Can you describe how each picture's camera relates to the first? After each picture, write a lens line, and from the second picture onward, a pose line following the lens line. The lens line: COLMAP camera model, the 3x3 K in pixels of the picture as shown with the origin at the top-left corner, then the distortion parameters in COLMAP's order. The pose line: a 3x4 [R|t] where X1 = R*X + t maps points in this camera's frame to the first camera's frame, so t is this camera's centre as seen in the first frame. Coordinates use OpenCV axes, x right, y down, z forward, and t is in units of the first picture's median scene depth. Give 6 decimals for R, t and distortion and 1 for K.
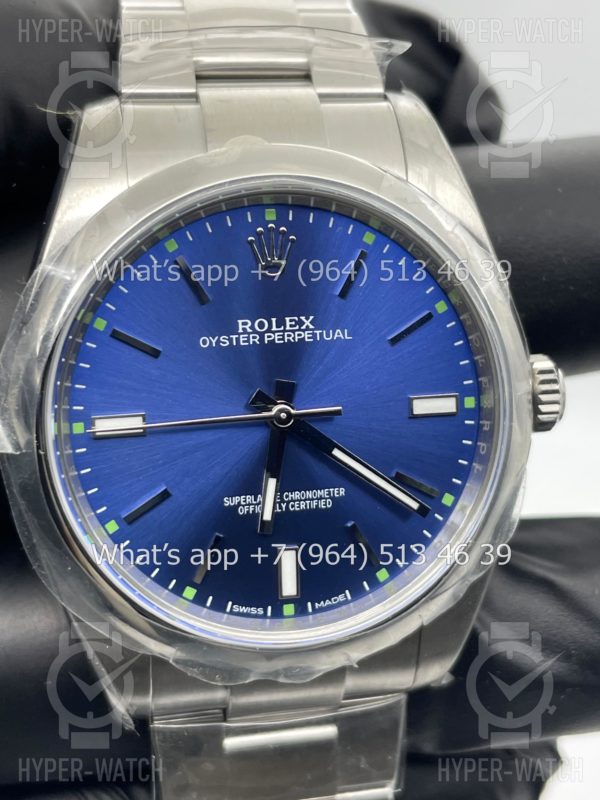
lens RADIAL K [[1265.9, 0, 299.4], [0, 1265.9, 395.5], [0, 0, 1]] dist [0.108100, 0.000000]
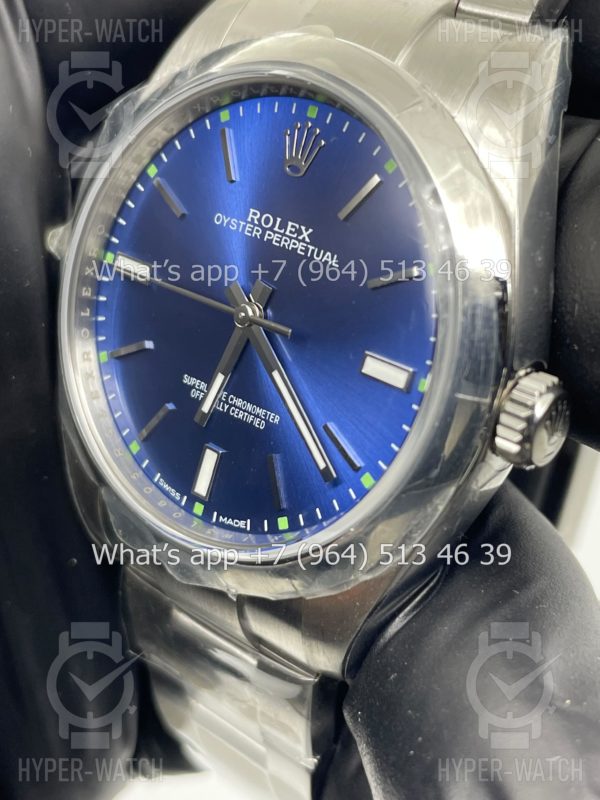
lens RADIAL K [[1265.9, 0, 306.3], [0, 1265.9, 399.0], [0, 0, 1]] dist [0.108100, 0.000000]
pose [[0.641325, 0.375520, -0.669094, 0.673036], [-0.373048, 0.914643, 0.155766, -0.091916], [0.670475, 0.149708, 0.726671, 0.341294]]
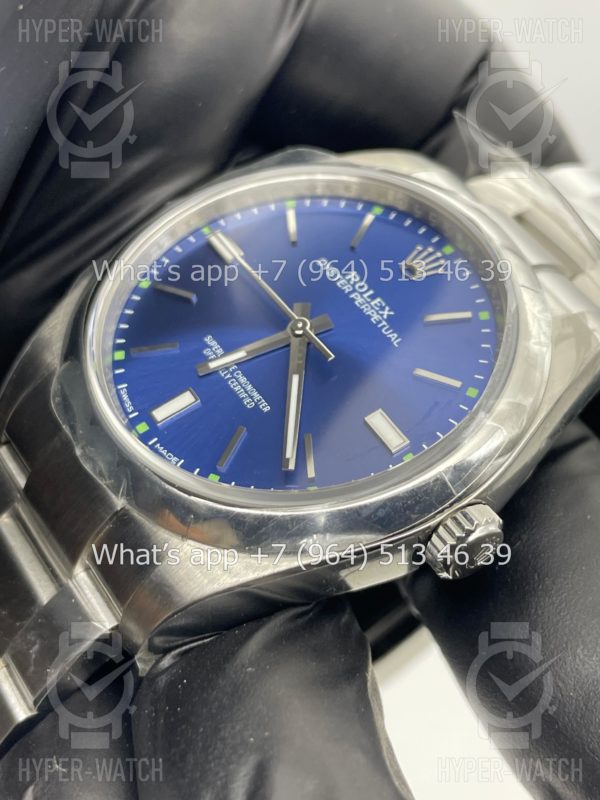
lens RADIAL K [[1265.9, 0, 297.2], [0, 1265.9, 403.8], [0, 0, 1]] dist [0.108100, 0.000000]
pose [[0.480208, 0.547939, -0.684955, 0.755716], [-0.868322, 0.407491, -0.282786, 0.347366], [0.124163, 0.730558, 0.671468, 0.316094]]
